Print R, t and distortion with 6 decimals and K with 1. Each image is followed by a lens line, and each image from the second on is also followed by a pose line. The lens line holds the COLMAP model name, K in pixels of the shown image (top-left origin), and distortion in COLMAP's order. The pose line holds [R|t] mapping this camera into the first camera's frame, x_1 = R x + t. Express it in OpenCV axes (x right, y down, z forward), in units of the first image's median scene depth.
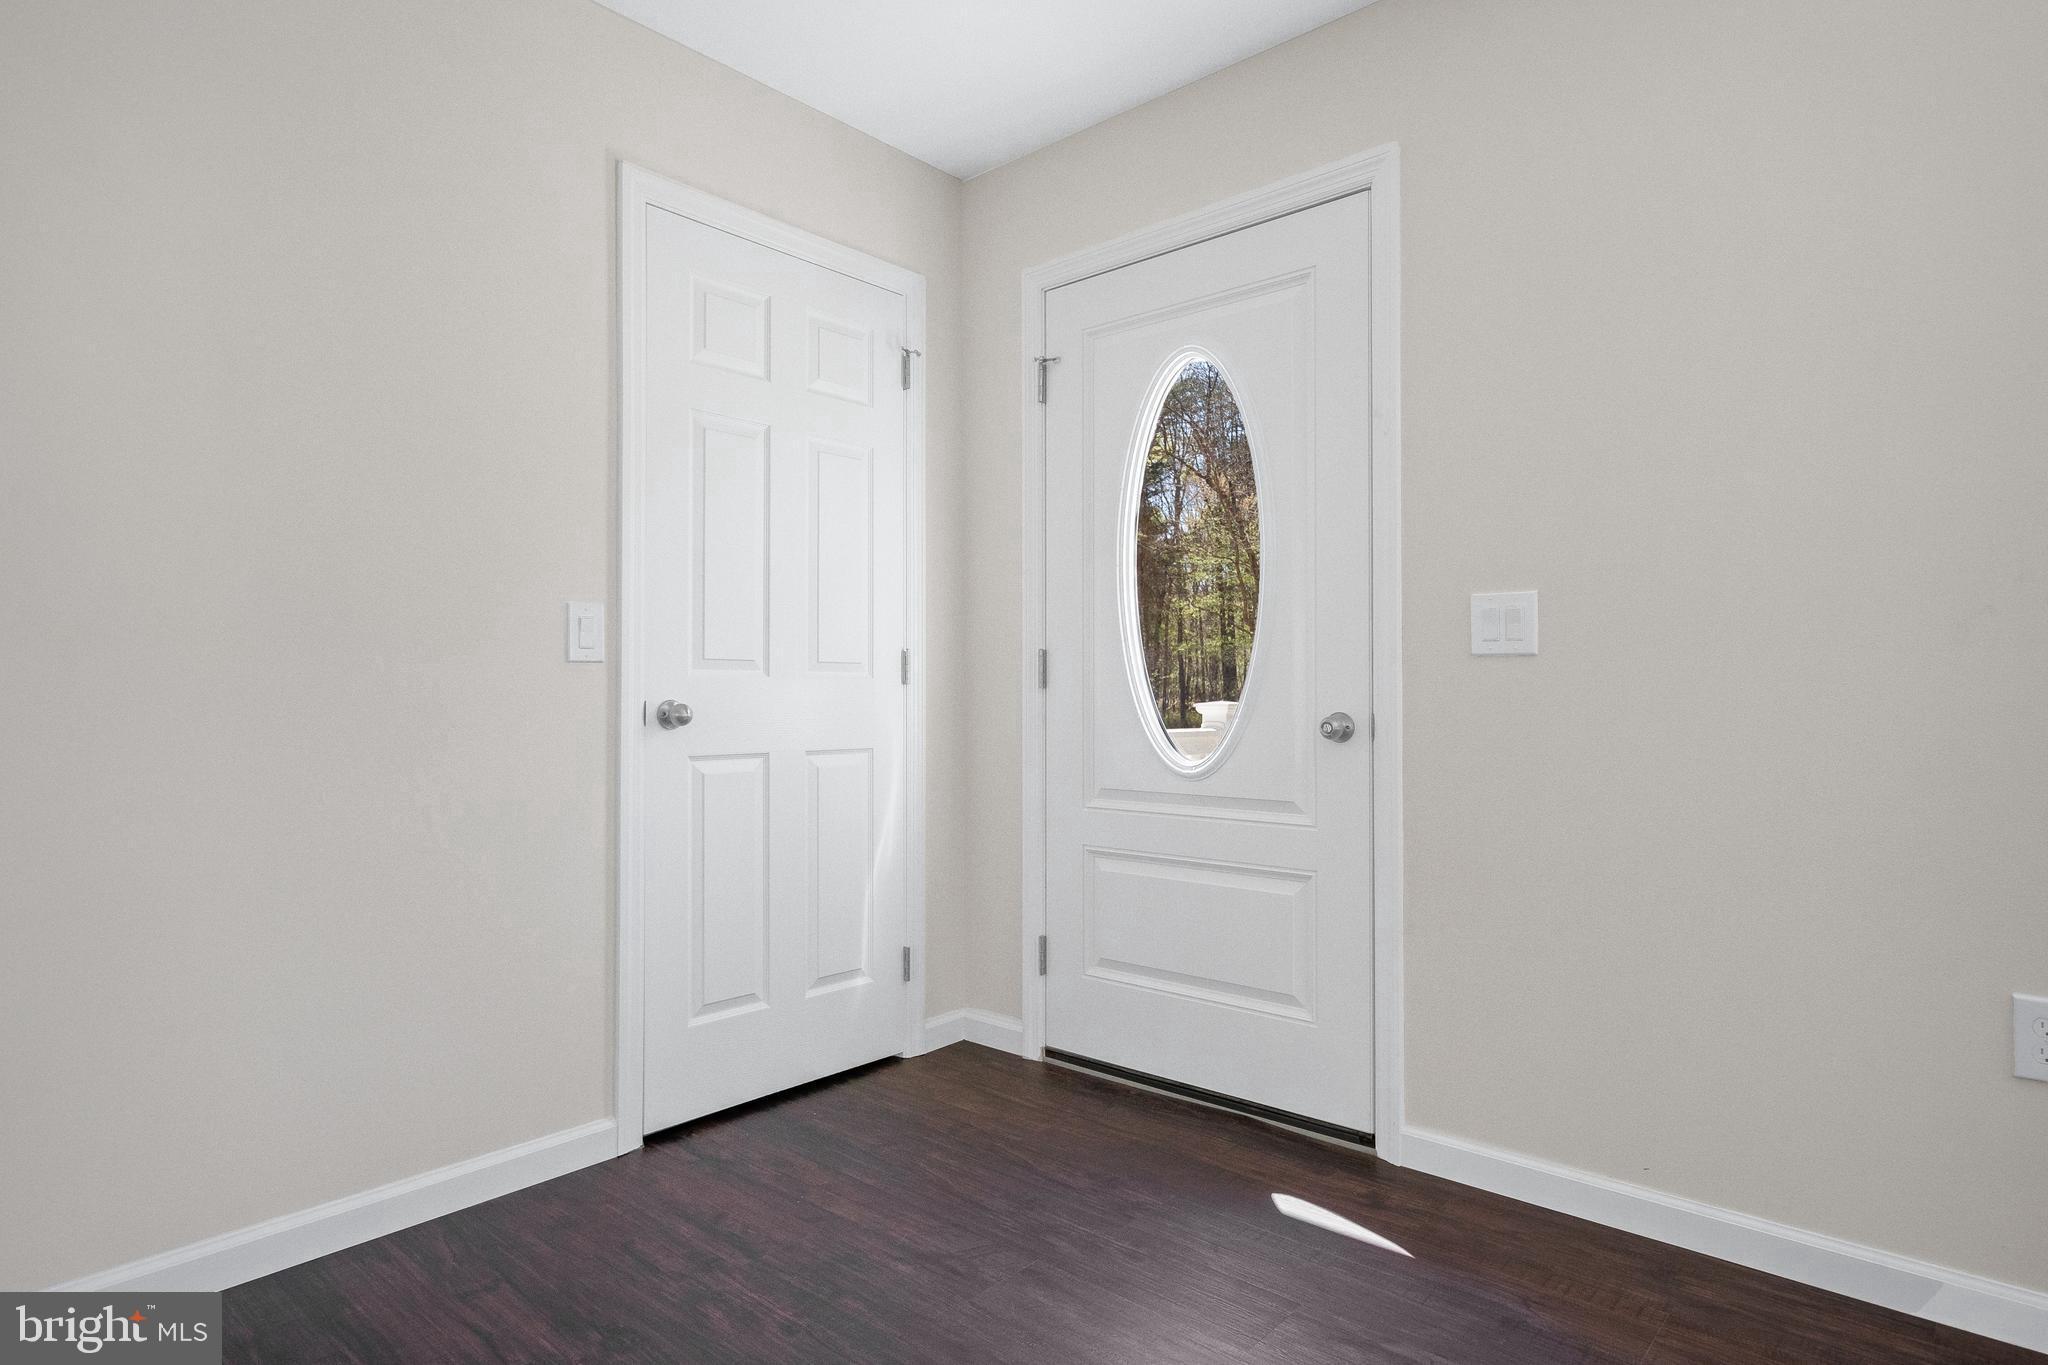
lens RADIAL K [[1125.2, 0, 1022.8], [0, 1125.2, 687.6], [0, 0, 1]] dist [0.013418, 0.000617]
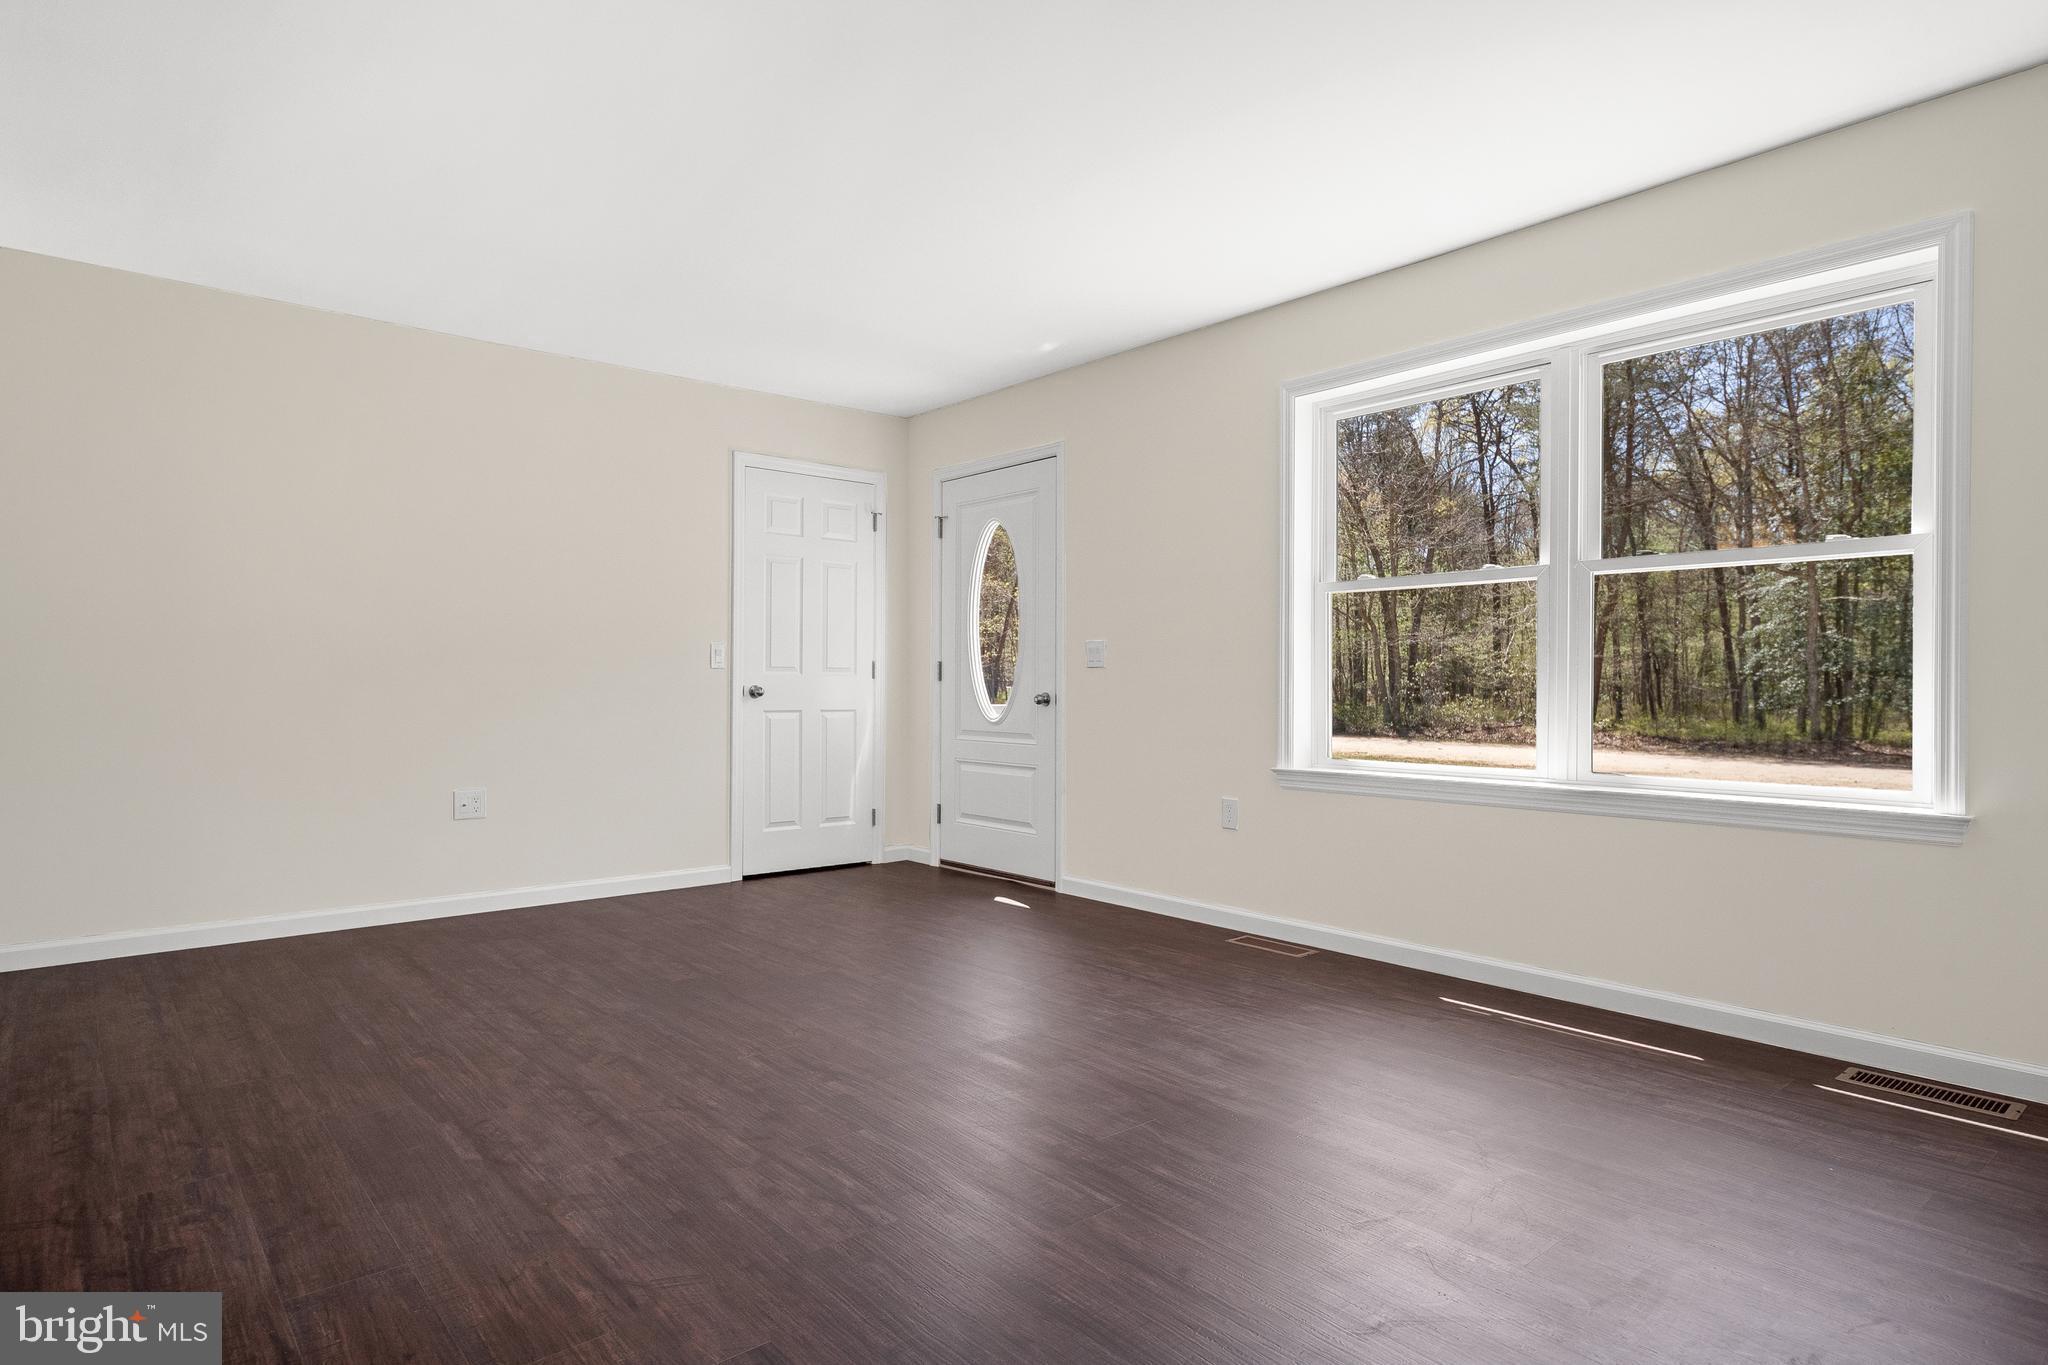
lens RADIAL K [[1125.2, 0, 1022.8], [0, 1125.2, 687.6], [0, 0, 1]] dist [0.013418, 0.000617]
pose [[0.990037, 0.005584, -0.140698, 0.492839], [-0.004372, 0.999951, 0.008927, -0.006462], [0.140741, -0.008223, 0.990012, -1.064142]]
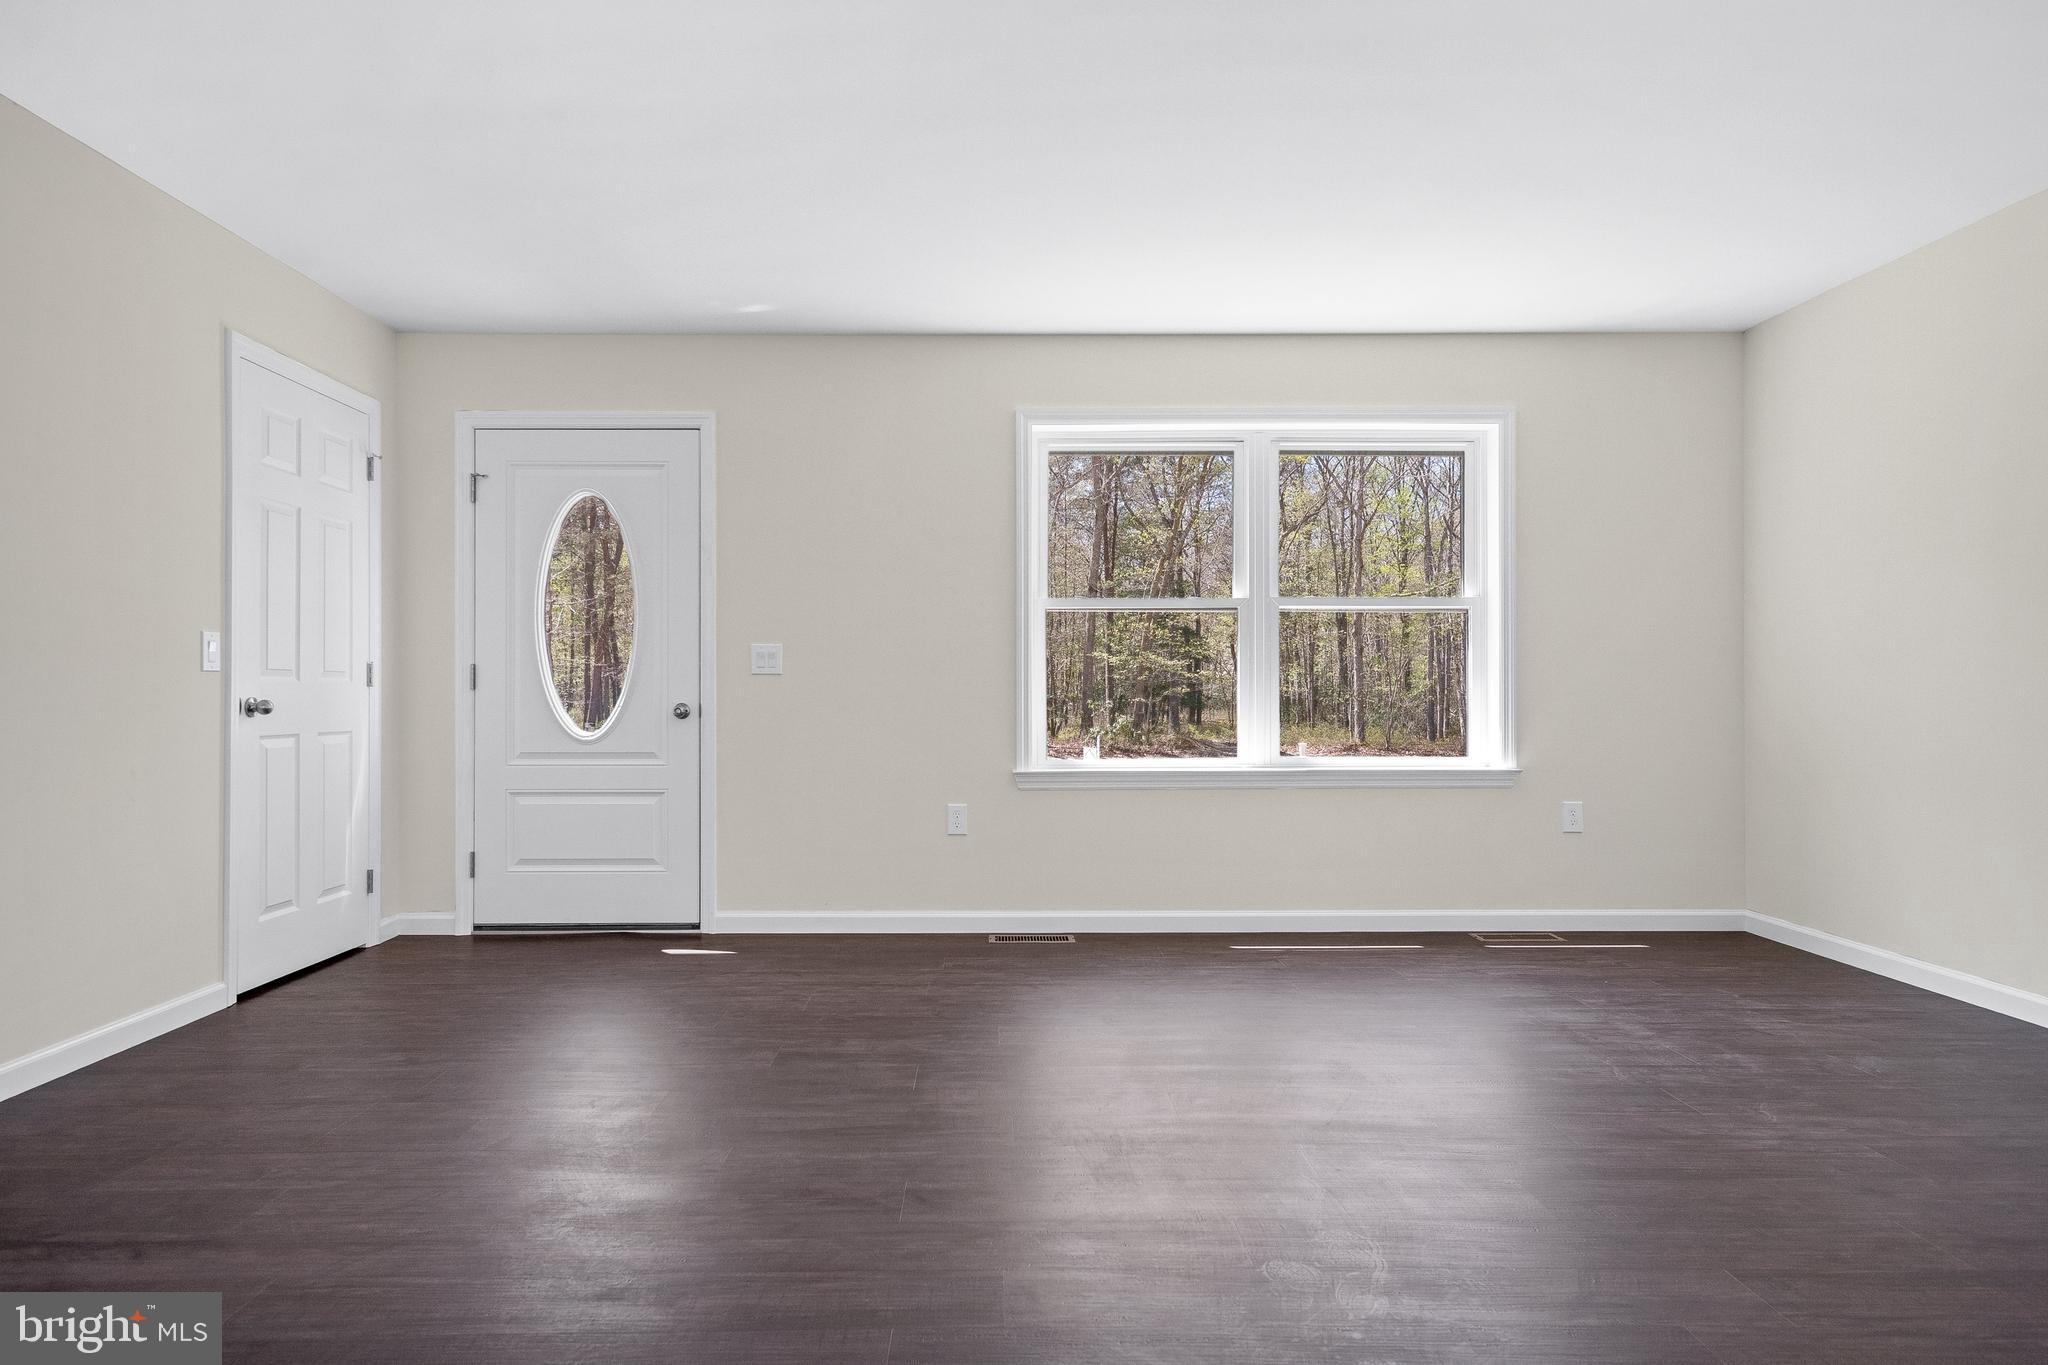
lens RADIAL K [[1154.4, 0, 993.5], [0, 1154.4, 688.2], [0, 0, 1]] dist [0.016049, 0.000716]
pose [[0.743676, 0.003599, 0.668530, -0.558089], [-0.003215, 0.999993, -0.001807, -0.000774], [-0.668532, -0.000806, 0.743683, -0.701796]]
